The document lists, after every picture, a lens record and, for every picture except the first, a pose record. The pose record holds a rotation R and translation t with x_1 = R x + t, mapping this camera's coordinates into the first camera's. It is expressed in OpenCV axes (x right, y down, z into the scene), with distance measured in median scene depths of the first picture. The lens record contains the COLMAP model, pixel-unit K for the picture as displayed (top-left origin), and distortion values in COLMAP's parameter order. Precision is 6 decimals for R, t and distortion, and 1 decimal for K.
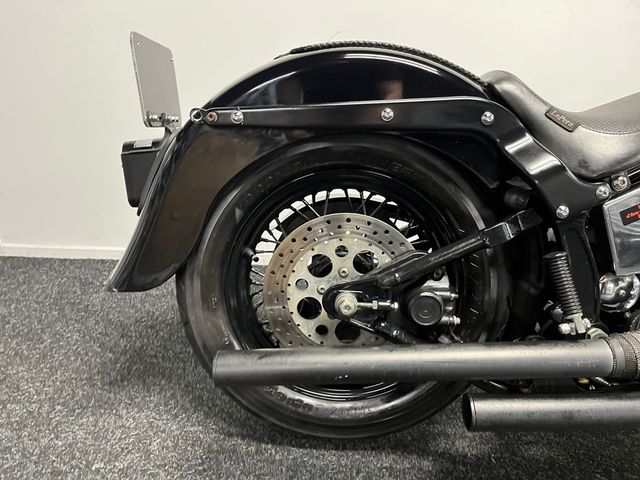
lens RADIAL K [[483.6, 0, 320.0], [0, 483.6, 240.0], [0, 0, 1]] dist [0.088112, -0.119020]
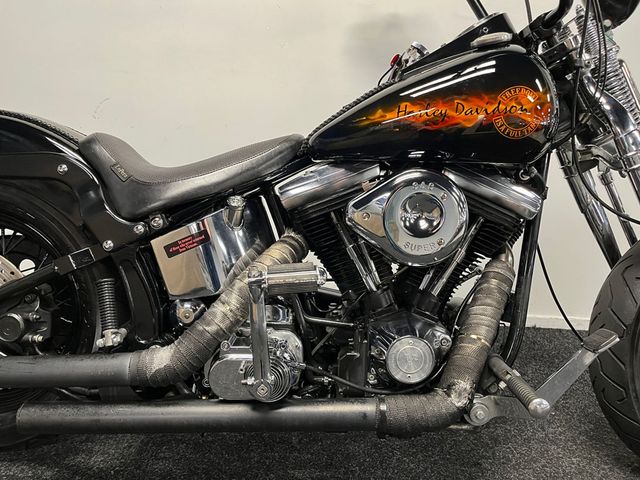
lens RADIAL K [[483.6, 0, 320.0], [0, 483.6, 240.0], [0, 0, 1]] dist [0.088112, -0.119020]
pose [[0.999878, 0.013036, 0.008603, 0.892649], [-0.011910, 0.992695, -0.120060, 0.061064], [-0.010105, 0.119943, 0.992729, -0.189309]]
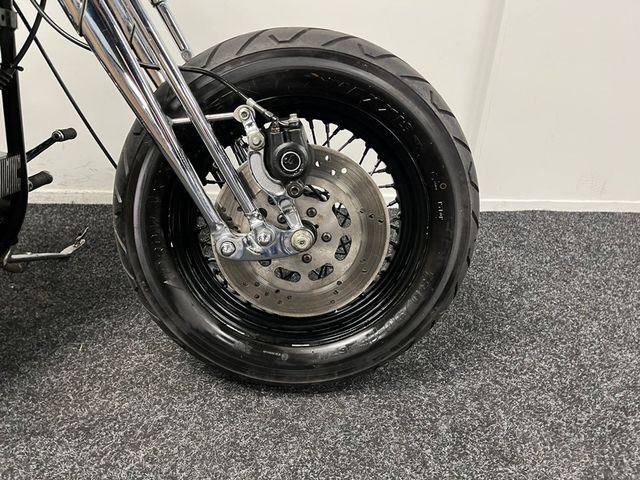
lens RADIAL K [[483.6, 0, 320.0], [0, 483.6, 240.0], [0, 0, 1]] dist [0.088112, -0.119020]
pose [[0.998436, -0.031196, 0.046404, 1.985337], [0.025346, 0.992244, 0.121694, 0.090699], [-0.049840, -0.120327, 0.991482, 0.094424]]
